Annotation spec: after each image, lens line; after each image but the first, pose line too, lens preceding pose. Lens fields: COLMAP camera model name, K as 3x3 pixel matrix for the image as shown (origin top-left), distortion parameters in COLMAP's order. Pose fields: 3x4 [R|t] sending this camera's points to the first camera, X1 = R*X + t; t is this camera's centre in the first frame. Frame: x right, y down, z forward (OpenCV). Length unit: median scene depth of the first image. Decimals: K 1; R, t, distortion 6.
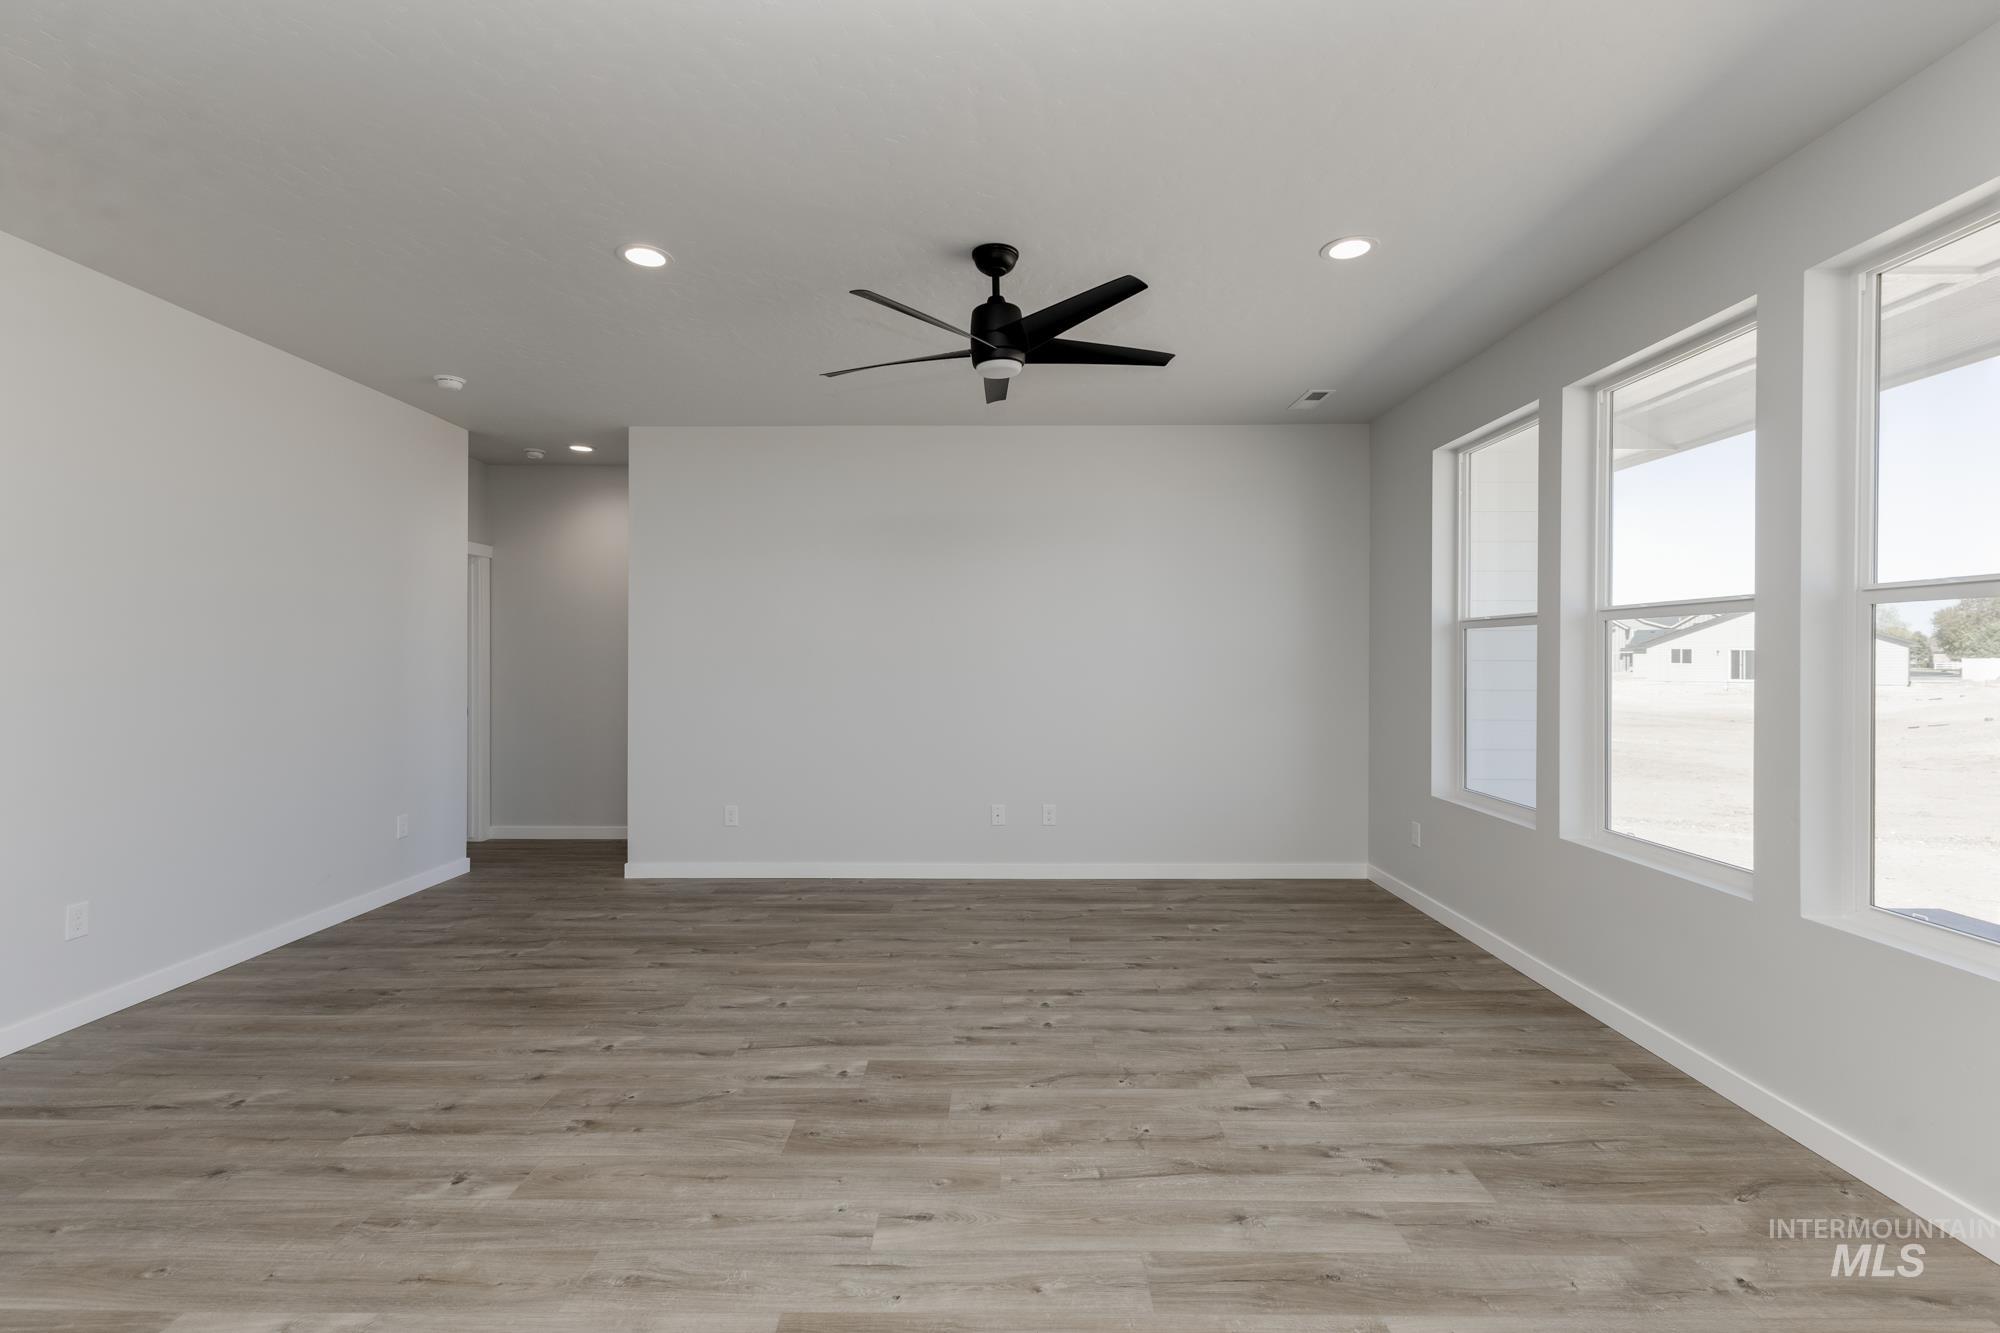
lens RADIAL K [[859.7, 0, 1000.0], [0, 859.7, 666.5], [0, 0, 1]] dist [0.006642, -0.000017]
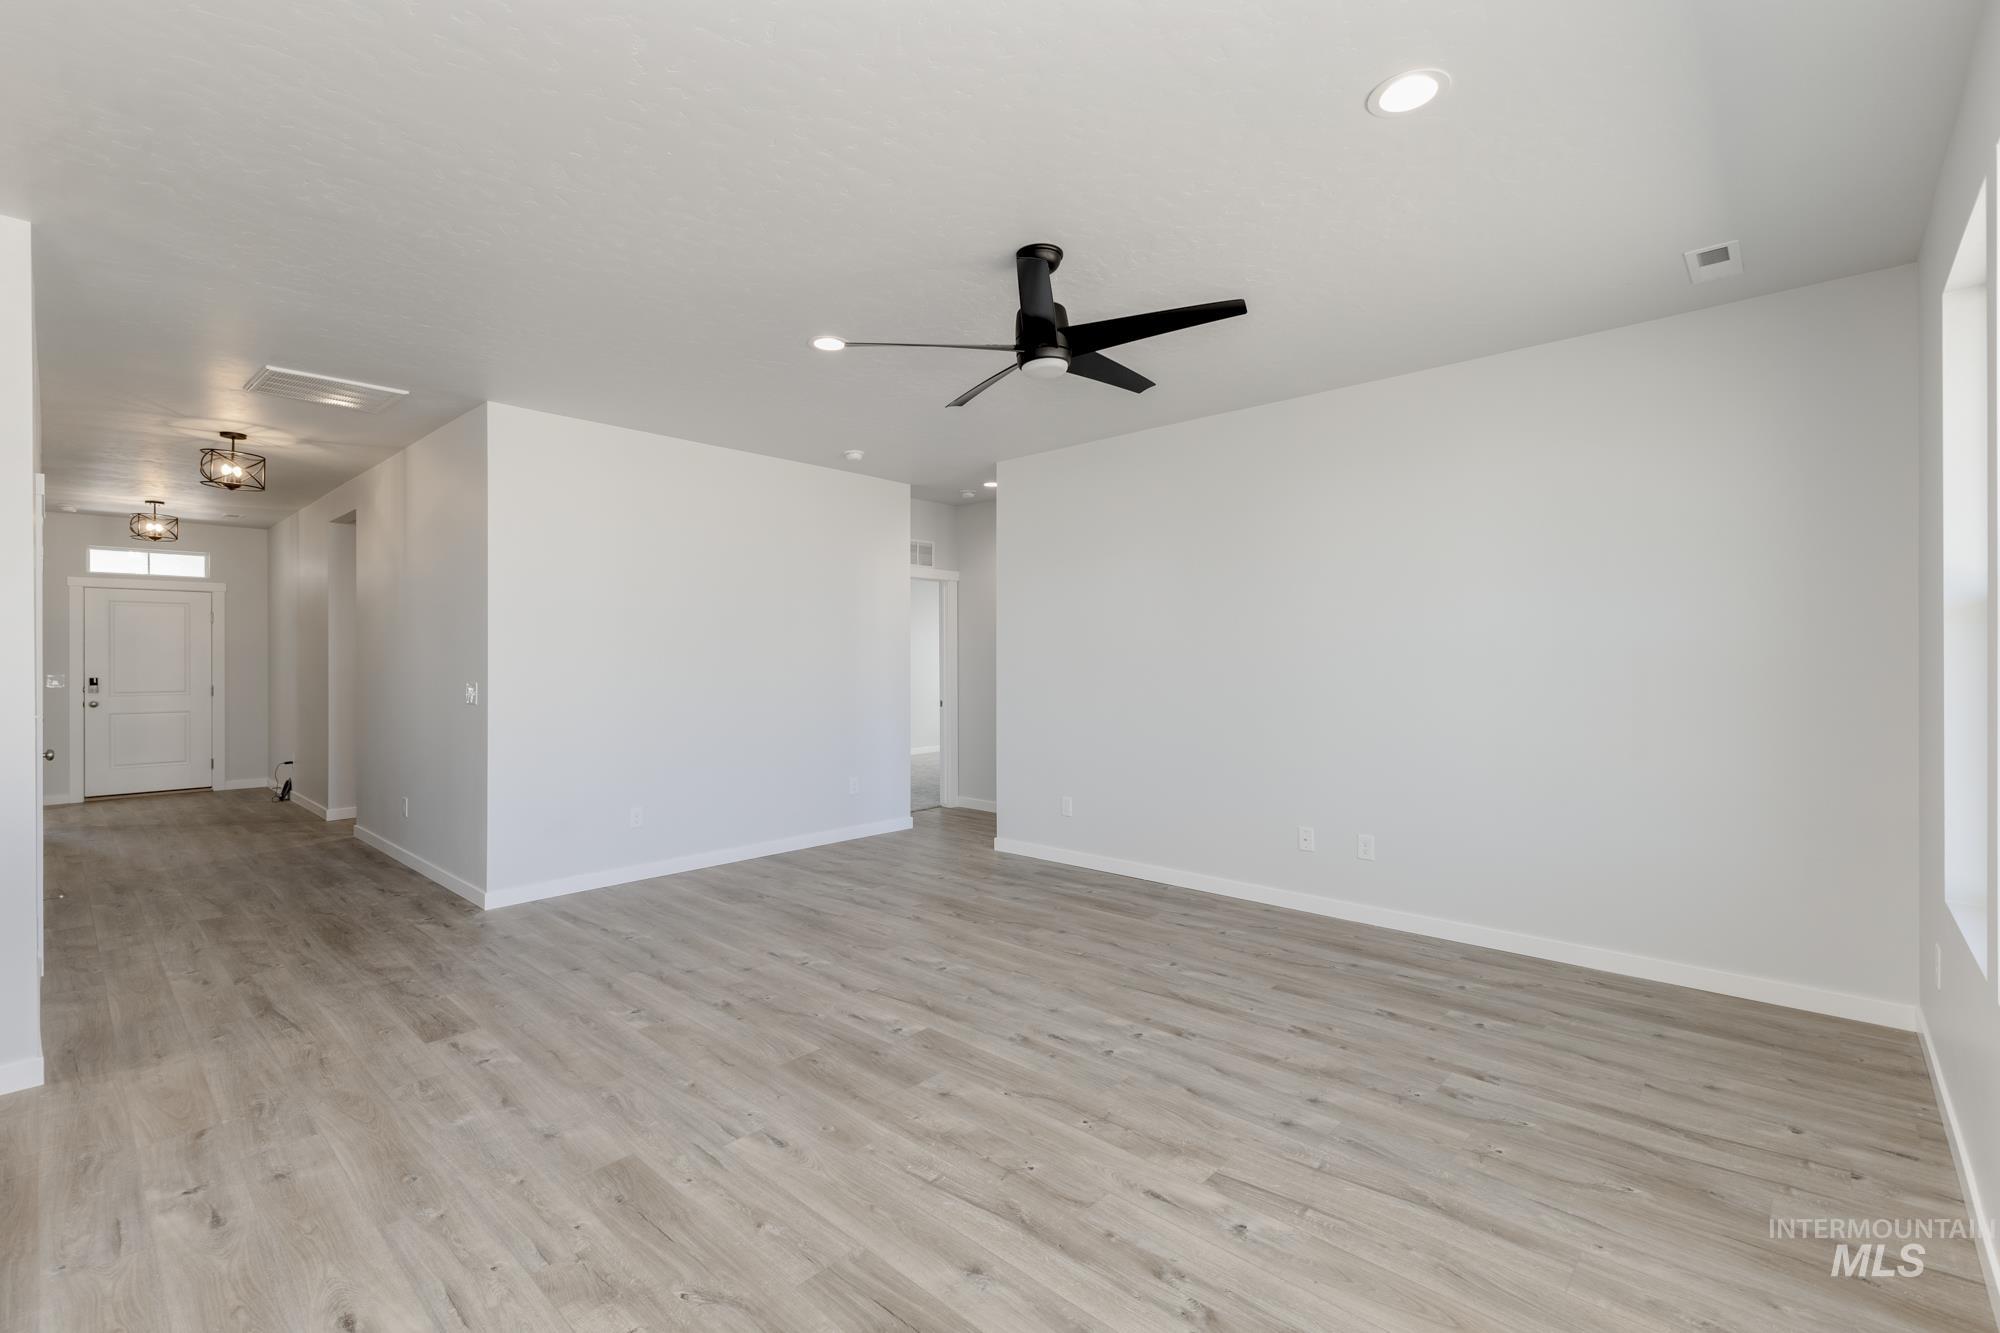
lens RADIAL K [[874.4, 0, 1000.0], [0, 874.4, 666.5], [0, 0, 1]] dist [0.005945, 0.000280]
pose [[0.738939, 0.001890, -0.673770, 0.623676], [-0.003451, 0.999994, -0.000980, -0.002812], [0.673764, 0.003049, 0.738941, 0.218501]]
